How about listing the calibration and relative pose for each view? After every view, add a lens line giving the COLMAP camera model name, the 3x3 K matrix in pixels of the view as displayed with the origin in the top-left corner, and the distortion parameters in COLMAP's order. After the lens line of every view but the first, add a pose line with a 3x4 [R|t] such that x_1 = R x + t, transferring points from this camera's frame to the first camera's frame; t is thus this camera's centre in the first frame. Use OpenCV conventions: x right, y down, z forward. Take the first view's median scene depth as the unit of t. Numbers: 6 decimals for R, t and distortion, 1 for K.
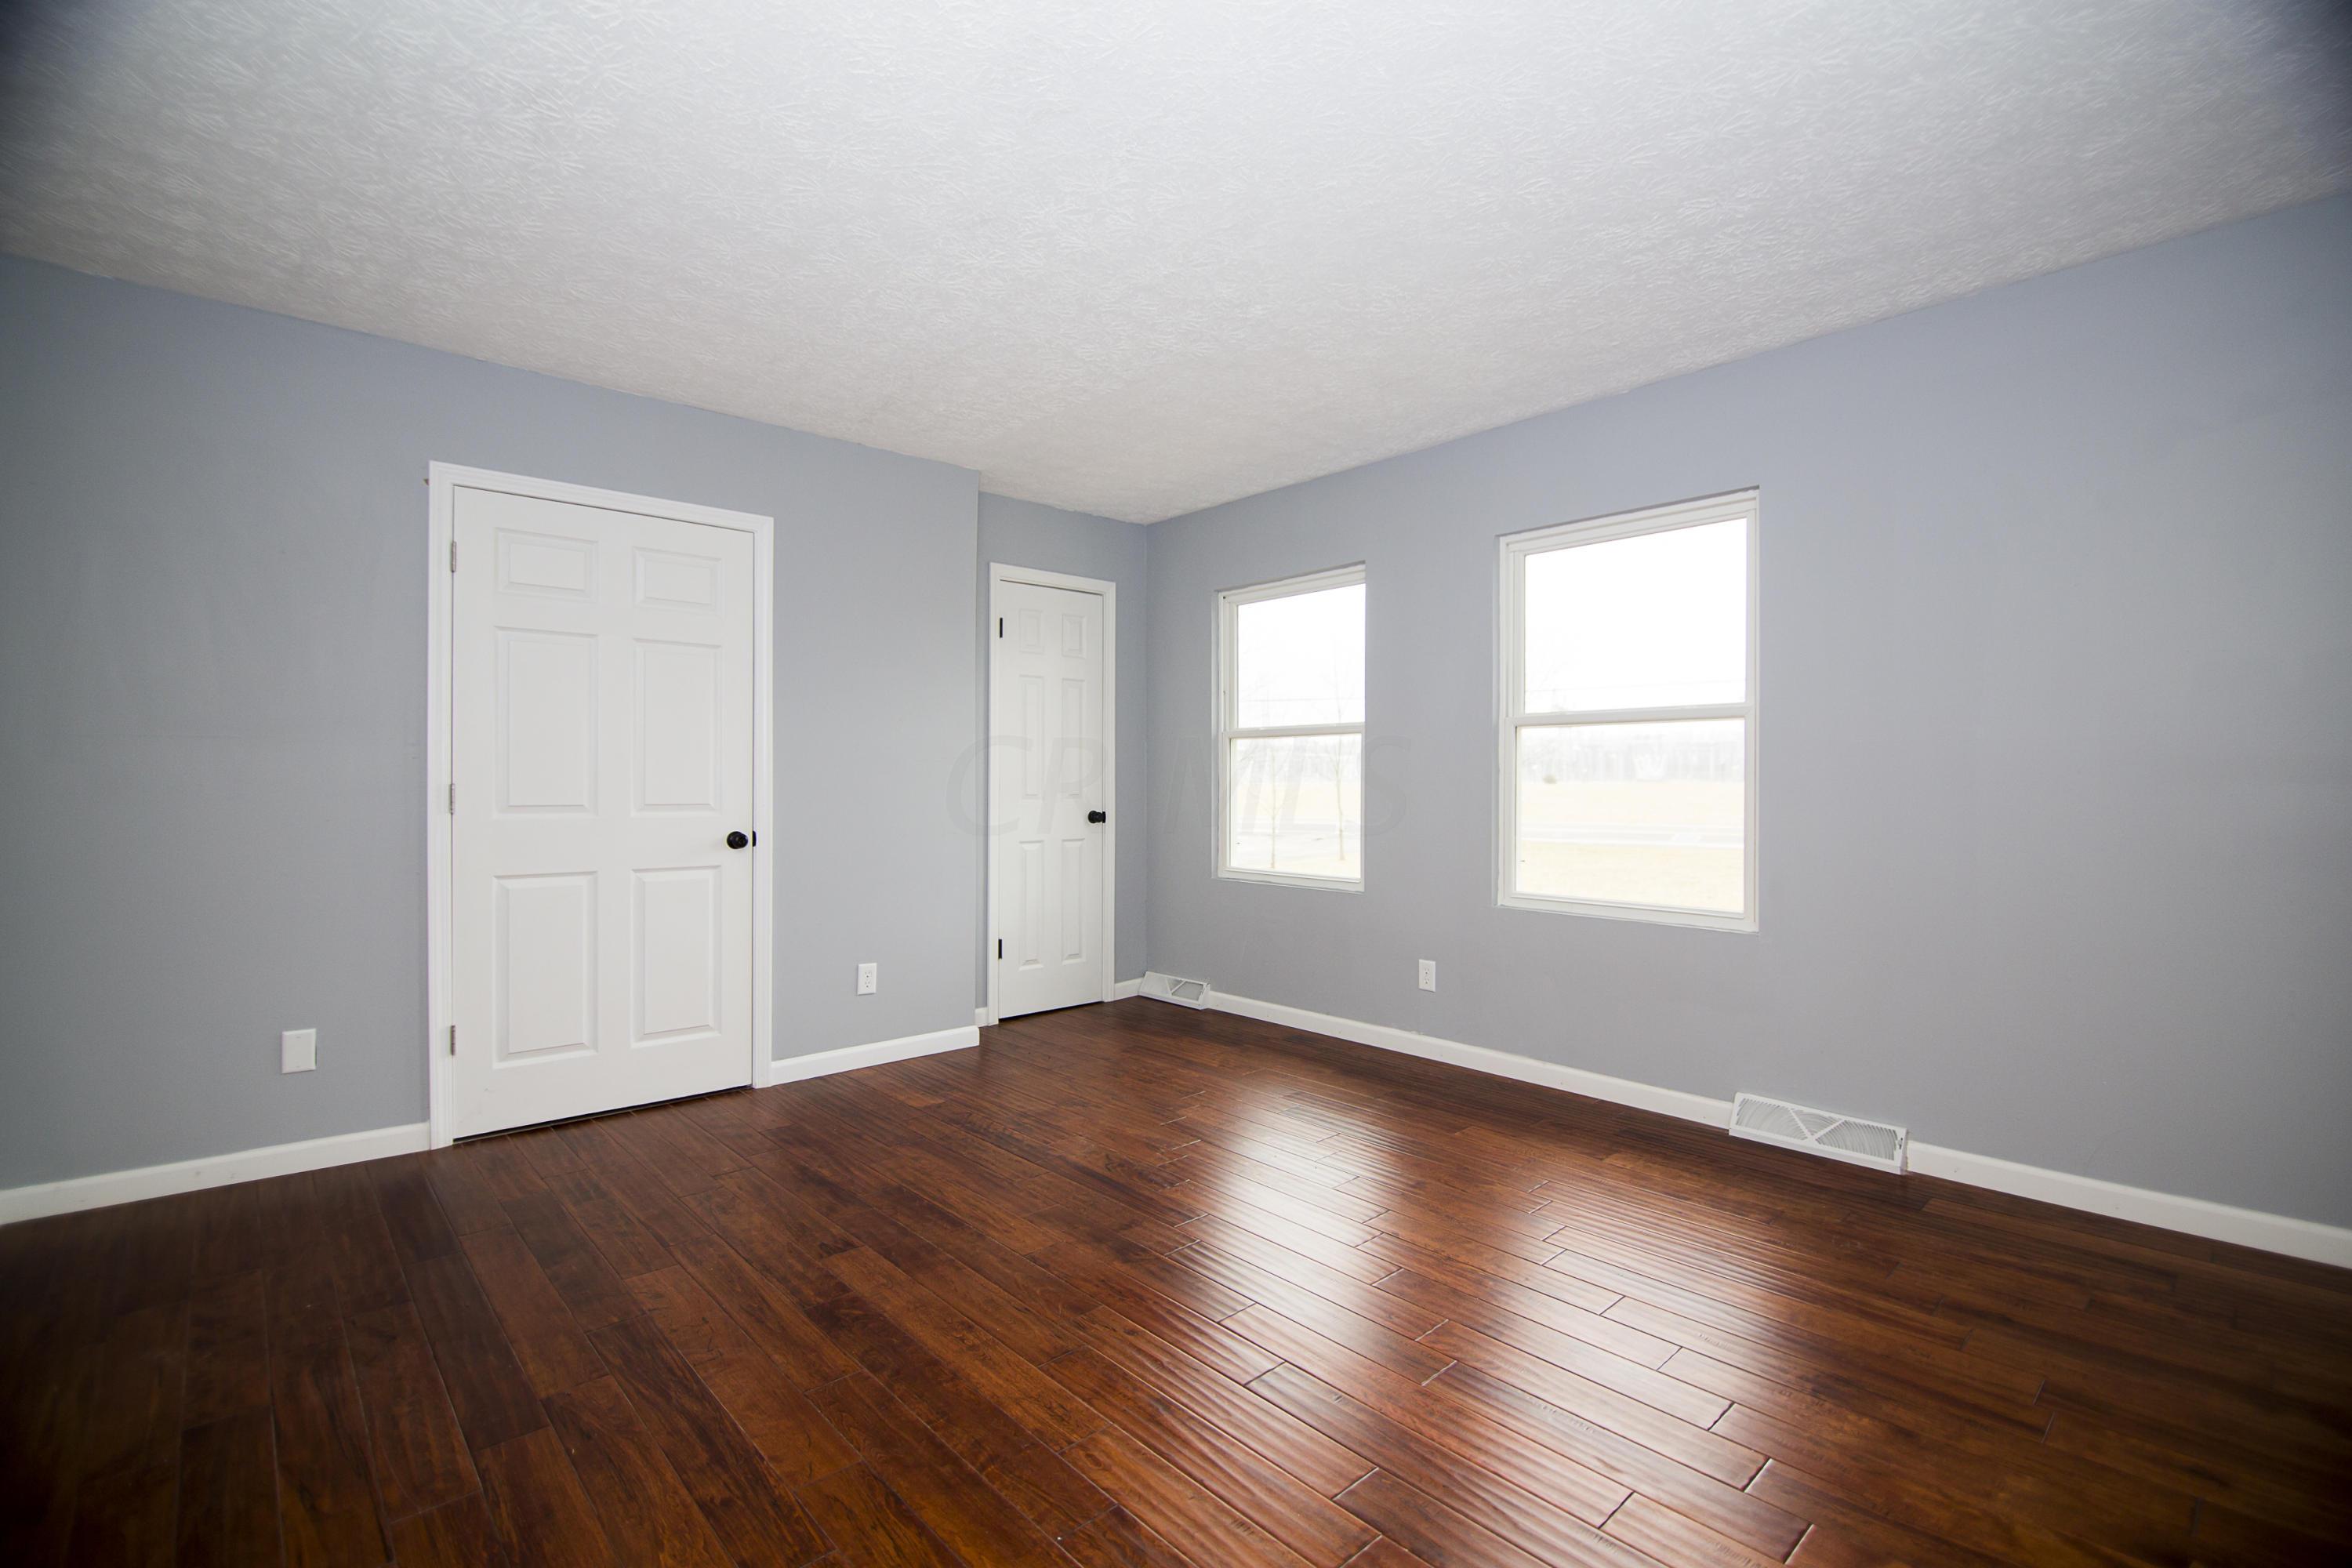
lens RADIAL K [[1050.1, 0, 1180.3], [0, 1050.1, 787.3], [0, 0, 1]] dist [0.000613, -0.011029]
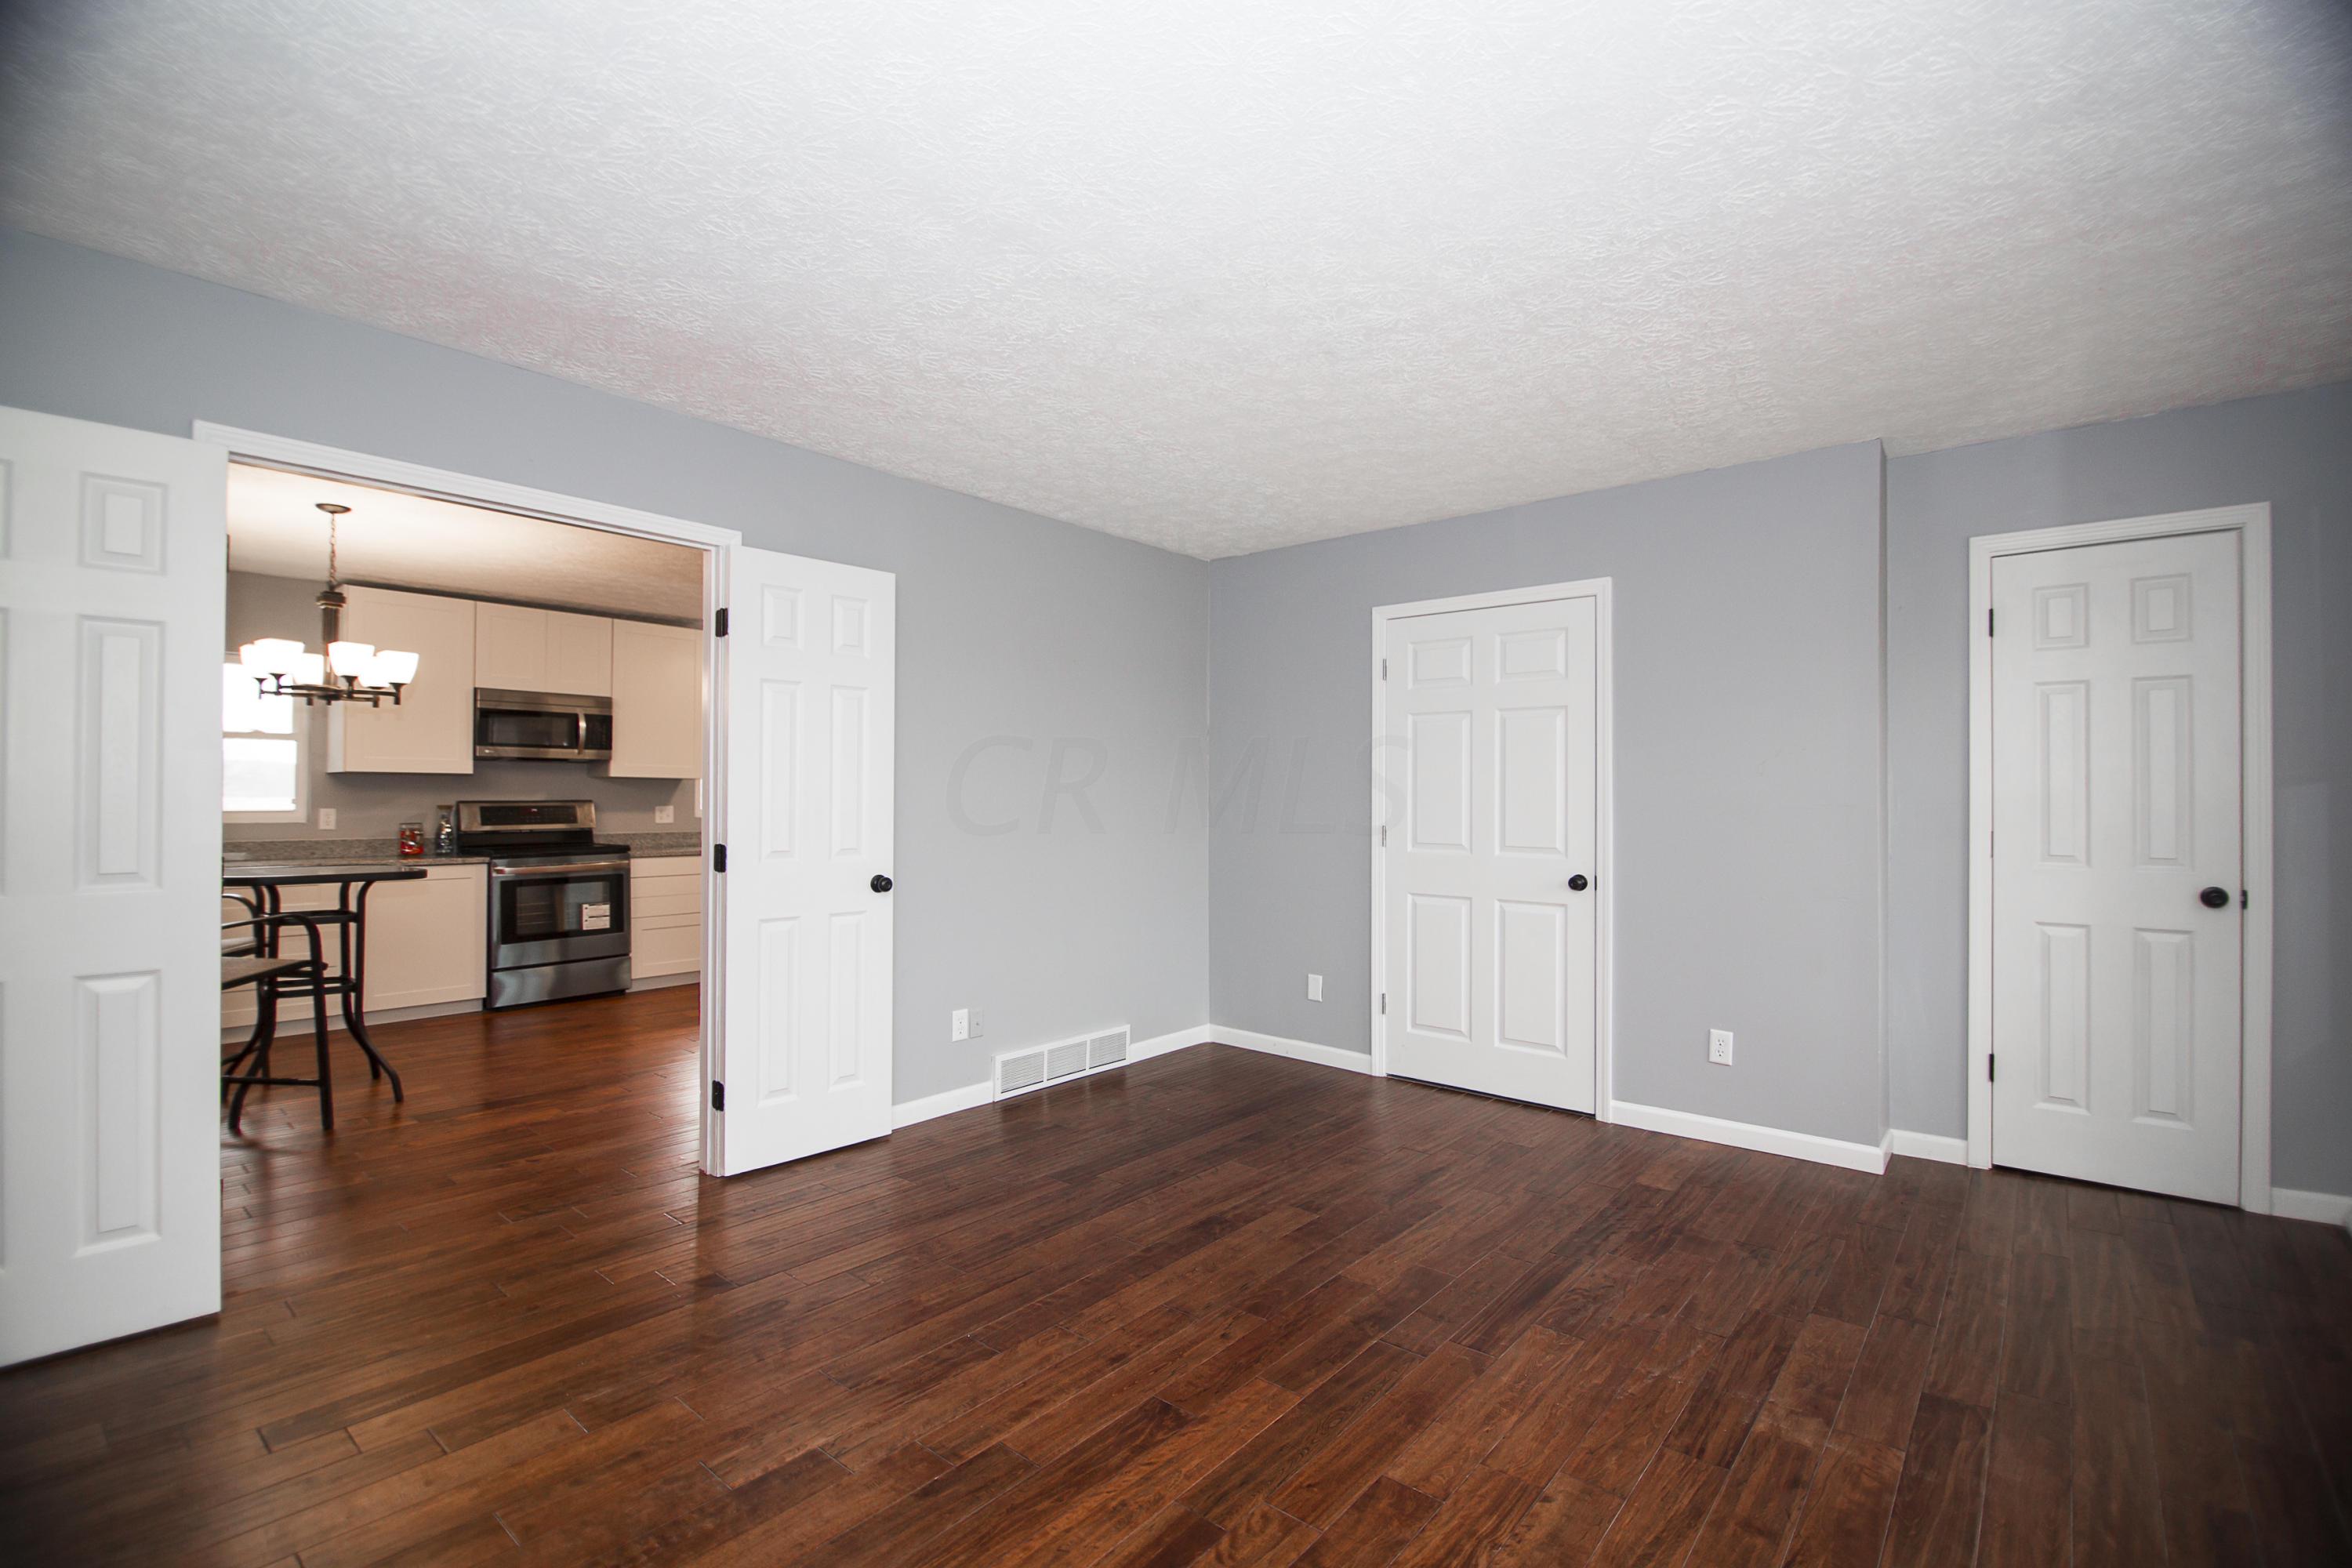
lens RADIAL K [[1050.1, 0, 1180.3], [0, 1050.1, 787.3], [0, 0, 1]] dist [0.000613, -0.011029]
pose [[0.133109, -0.010881, -0.991042, 0.727585], [-0.010276, 0.999871, -0.012358, -0.037096], [0.991048, 0.011829, 0.132980, 0.542675]]
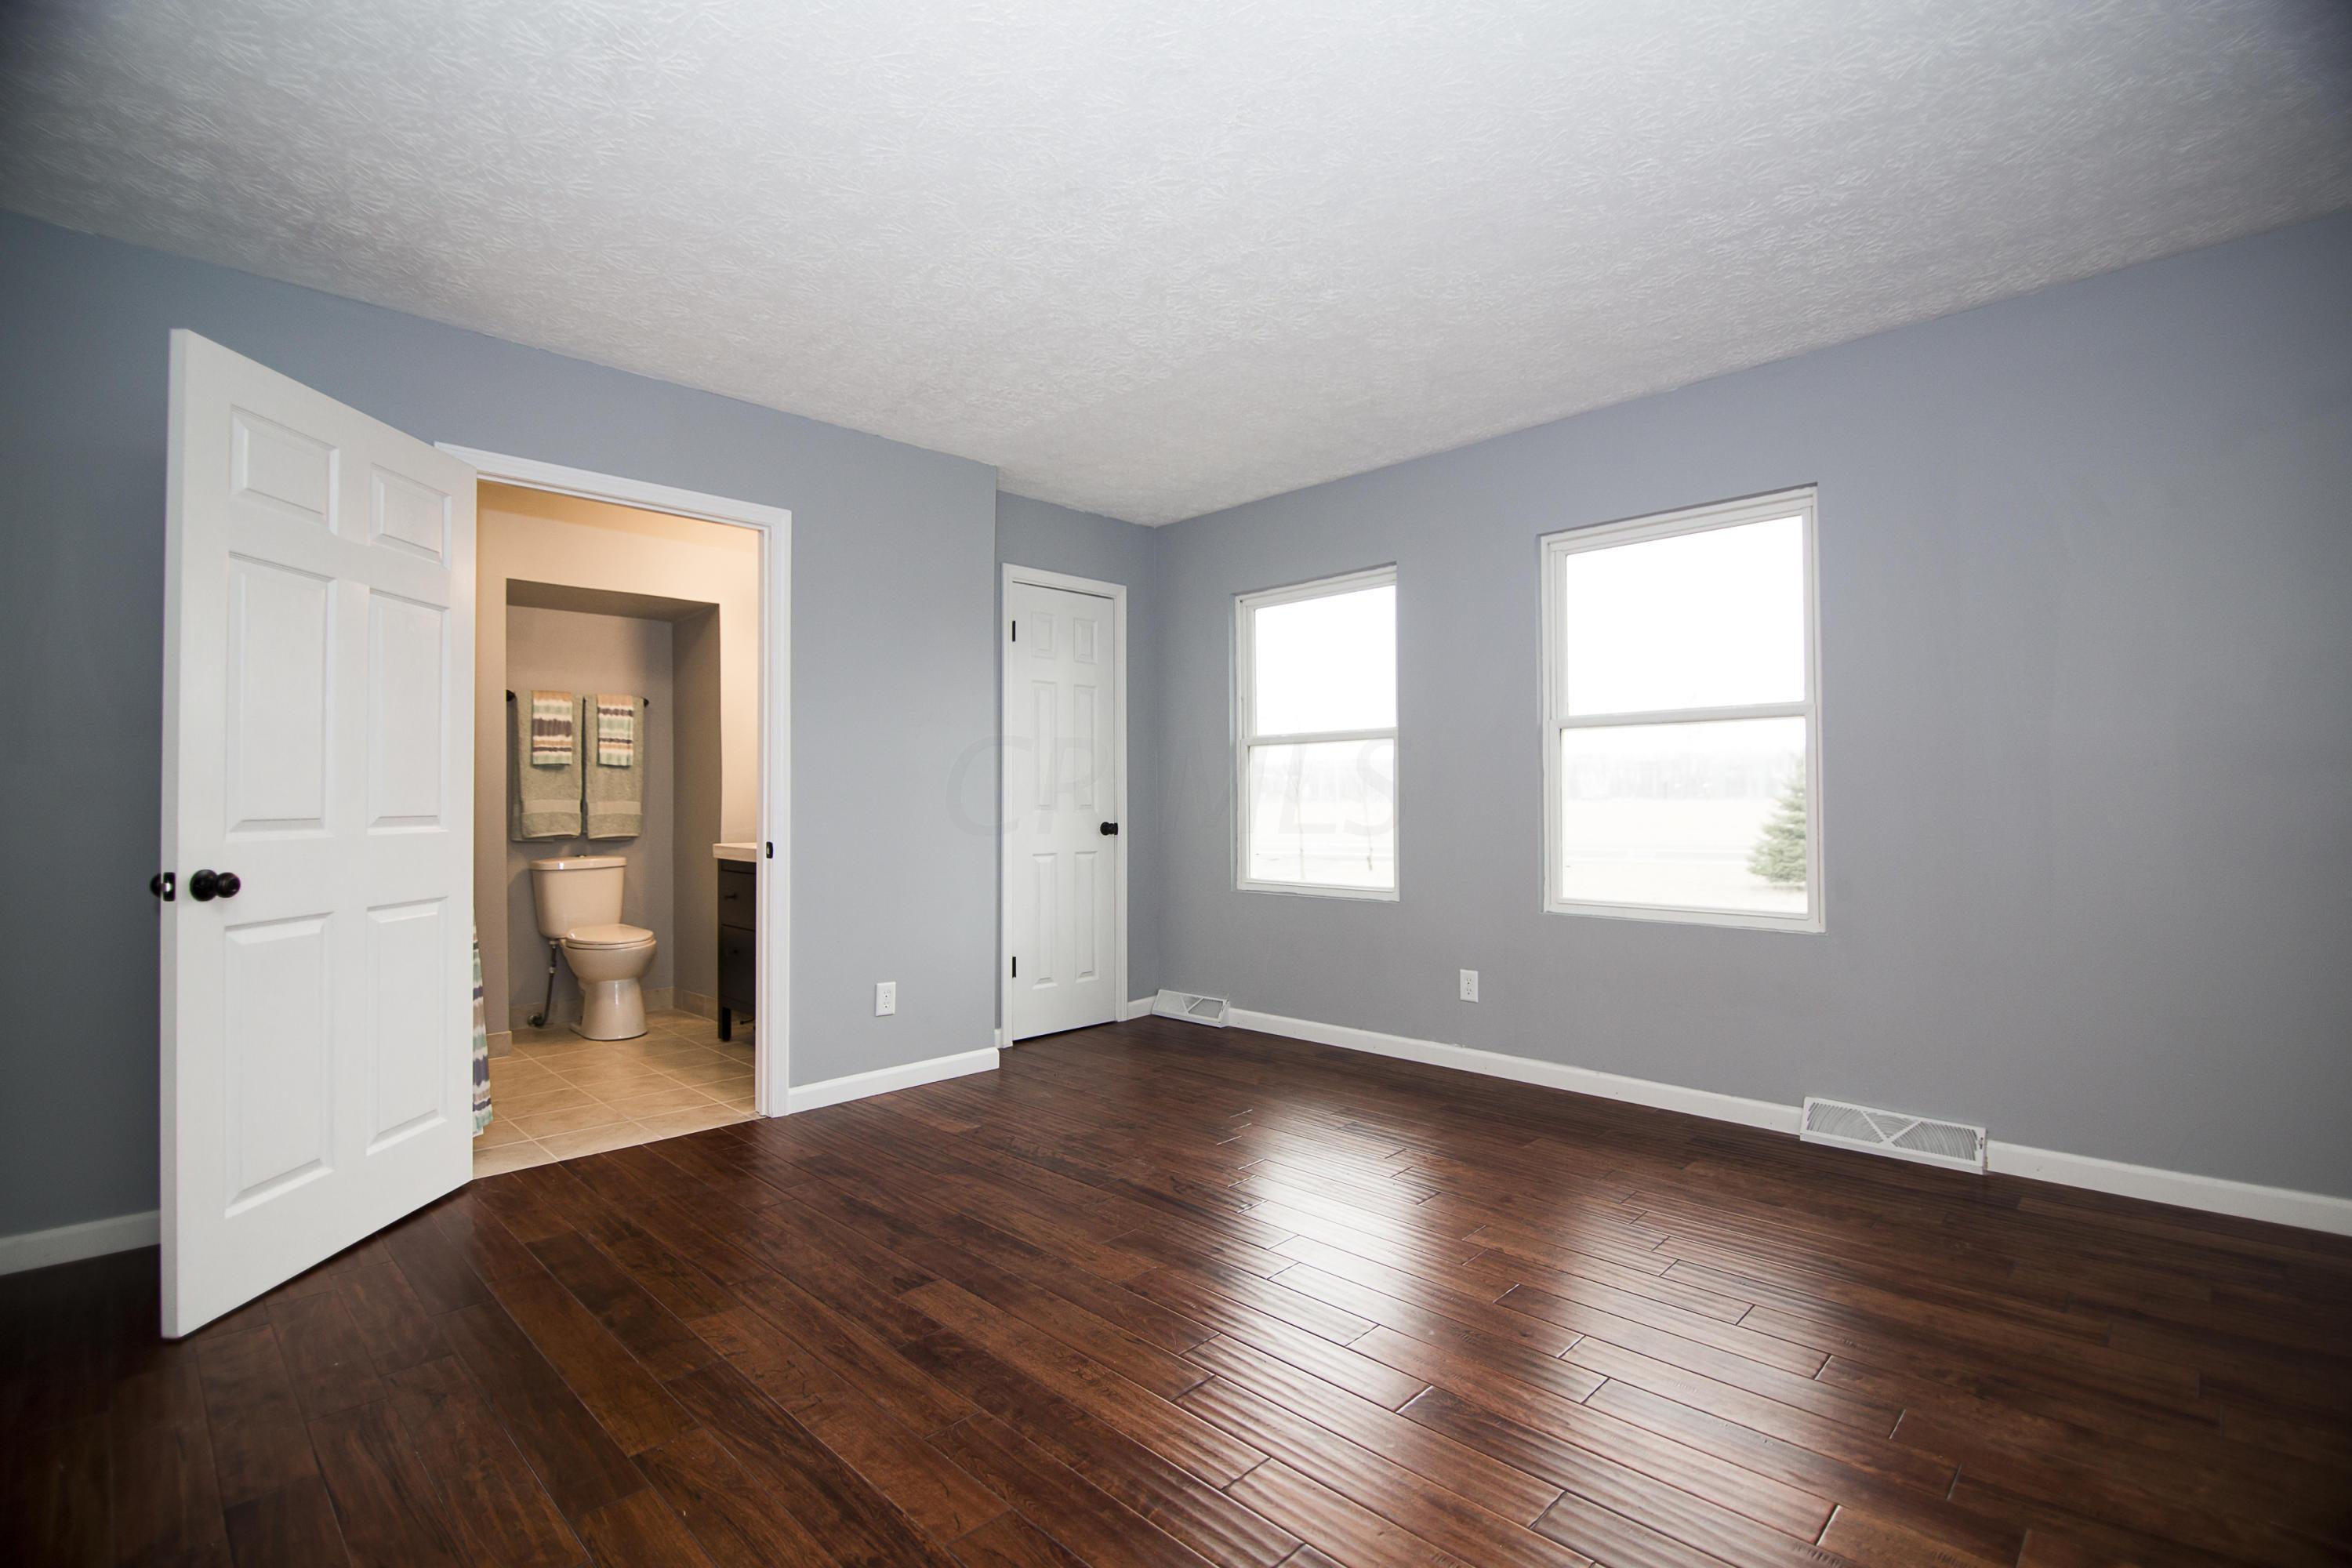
lens RADIAL K [[1072.0, 0, 1180.3], [0, 1072.0, 786.7], [0, 0, 1]] dist [0.000772, -0.011218]
pose [[0.998539, -0.006139, 0.053687, -0.112063], [0.007283, 0.999750, -0.021147, 0.018663], [-0.053544, 0.021507, 0.998334, 0.026372]]
